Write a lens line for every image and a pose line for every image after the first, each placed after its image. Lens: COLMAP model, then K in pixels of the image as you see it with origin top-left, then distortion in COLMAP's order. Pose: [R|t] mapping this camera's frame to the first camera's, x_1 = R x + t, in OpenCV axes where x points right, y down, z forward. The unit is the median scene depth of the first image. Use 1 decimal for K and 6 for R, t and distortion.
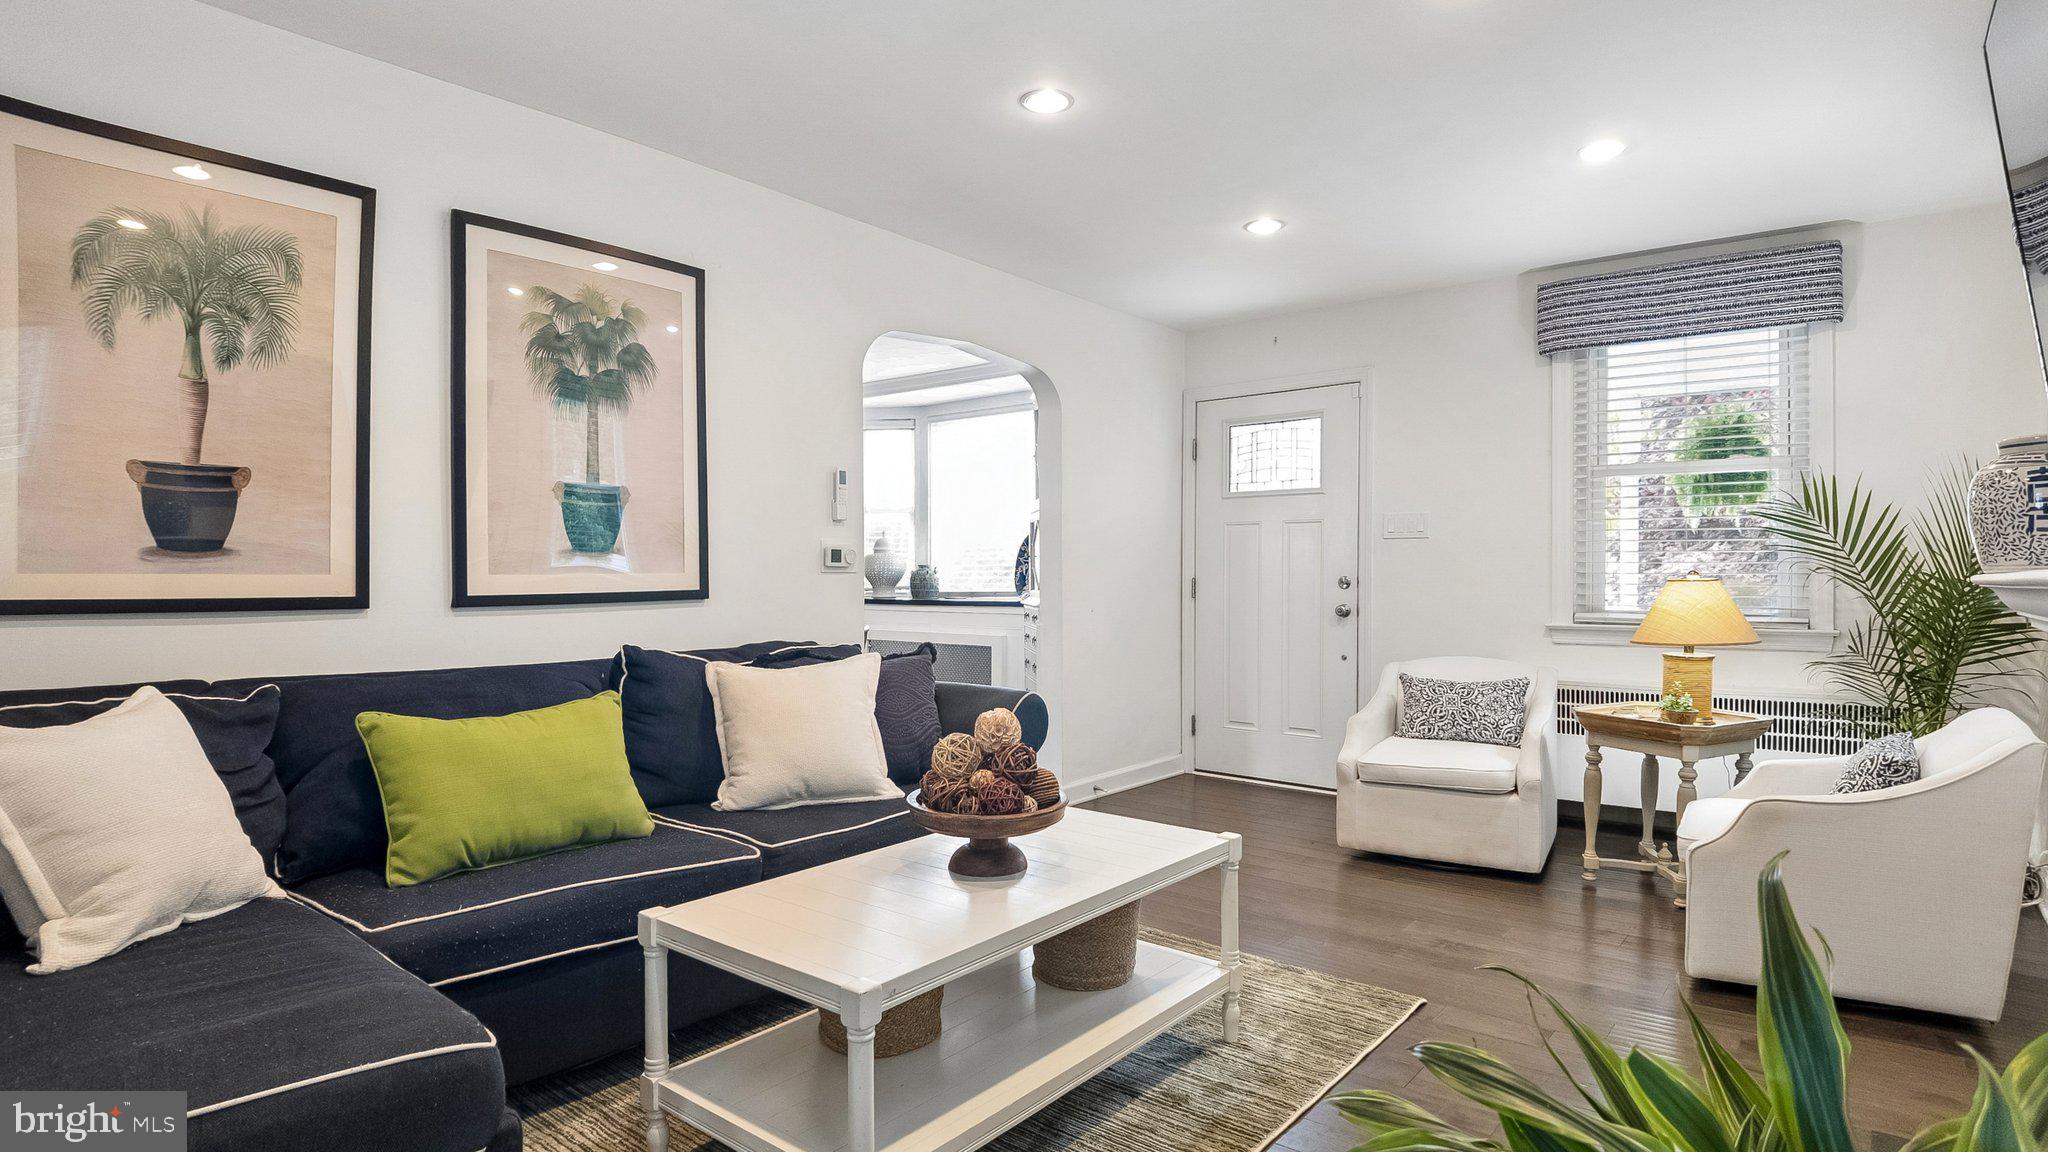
lens RADIAL K [[1122.8, 0, 1033.9], [0, 1122.8, 574.7], [0, 0, 1]] dist [-0.017751, -0.015852]
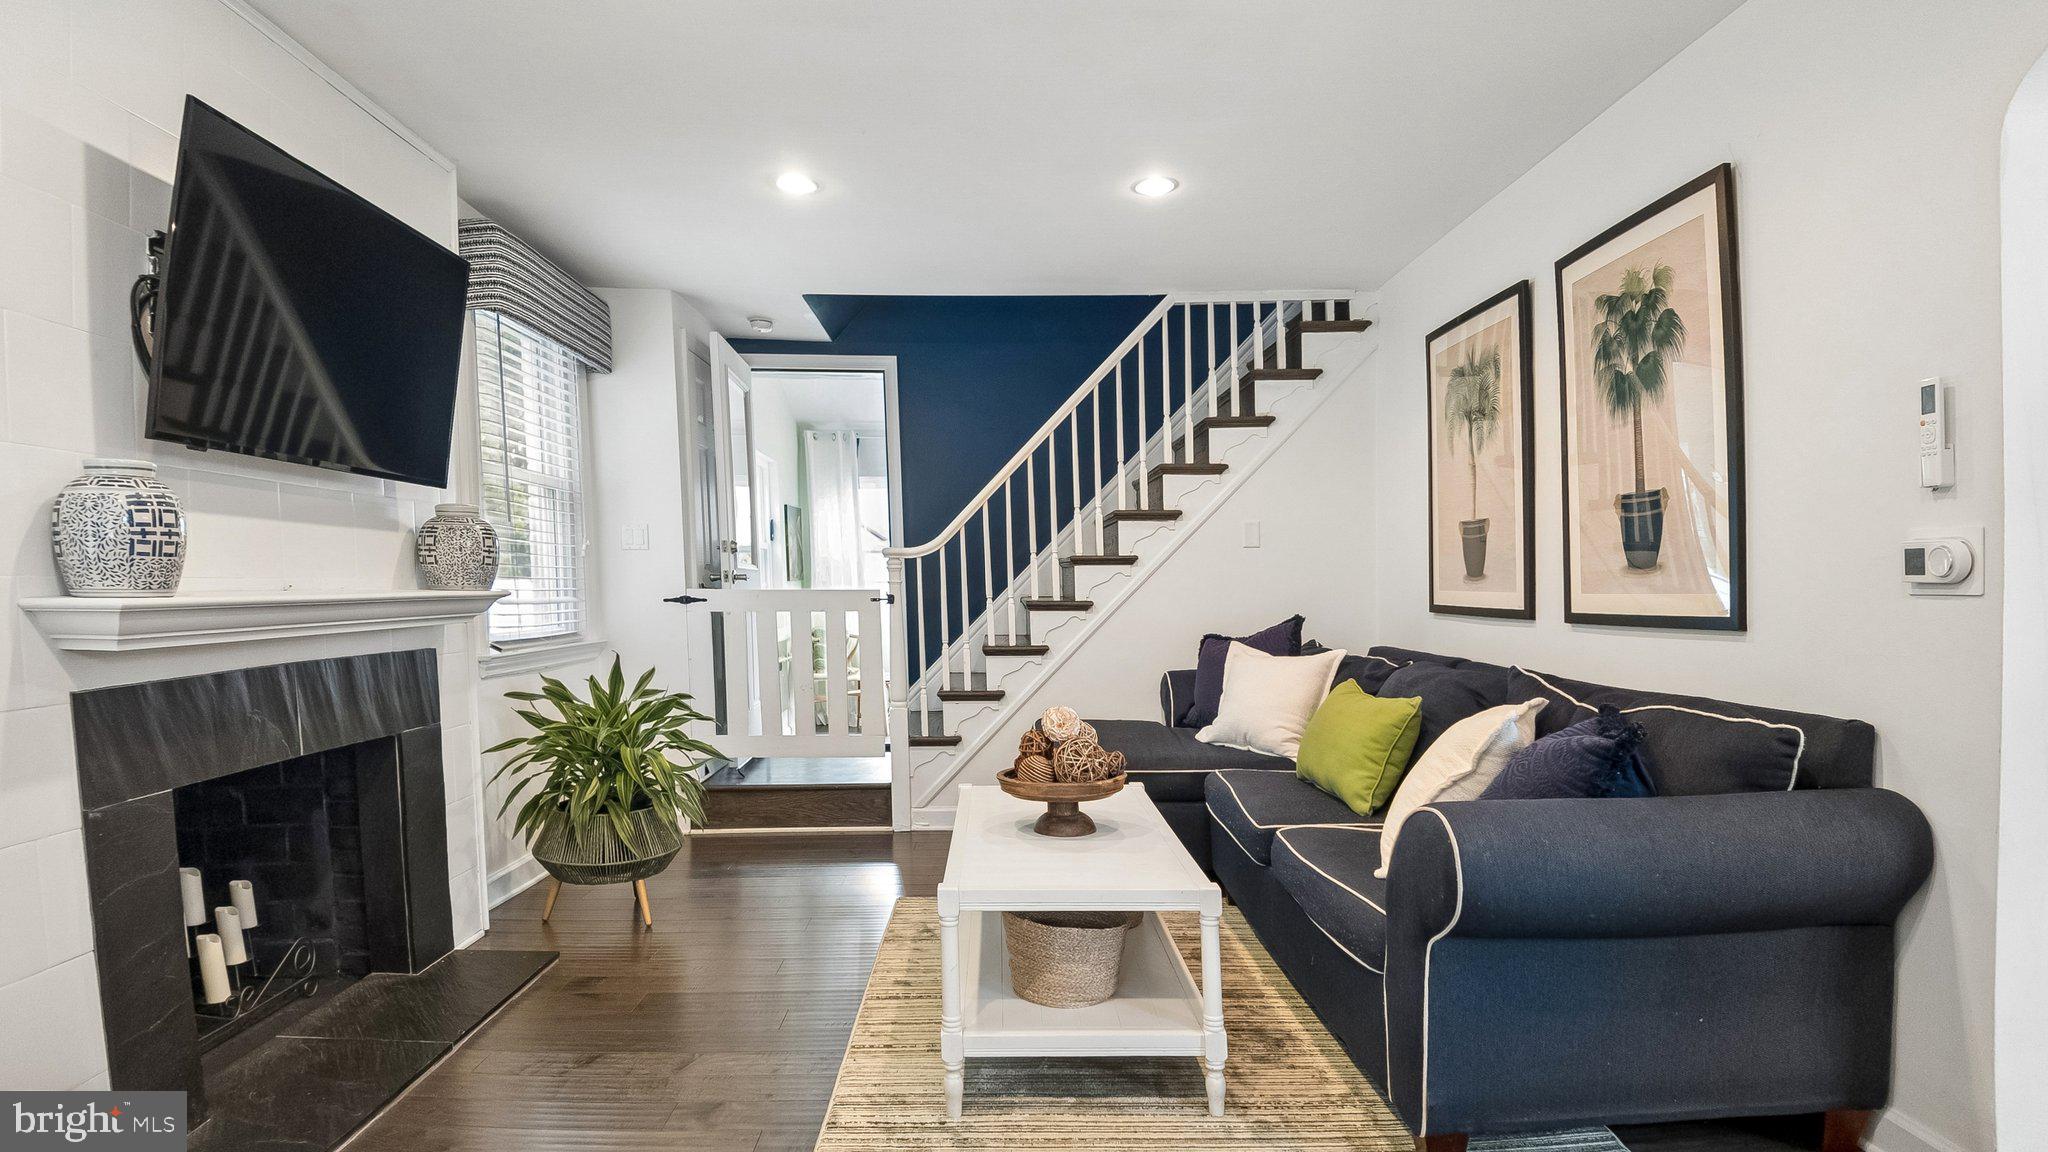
lens RADIAL K [[1122.8, 0, 1036.9], [0, 1122.8, 589.7], [0, 0, 1]] dist [-0.017751, -0.015852]
pose [[-0.763690, 0.001763, -0.645581, 0.522824], [0.001759, 0.999998, 0.000650, -0.005688], [0.645581, -0.000639, -0.763692, 1.345801]]
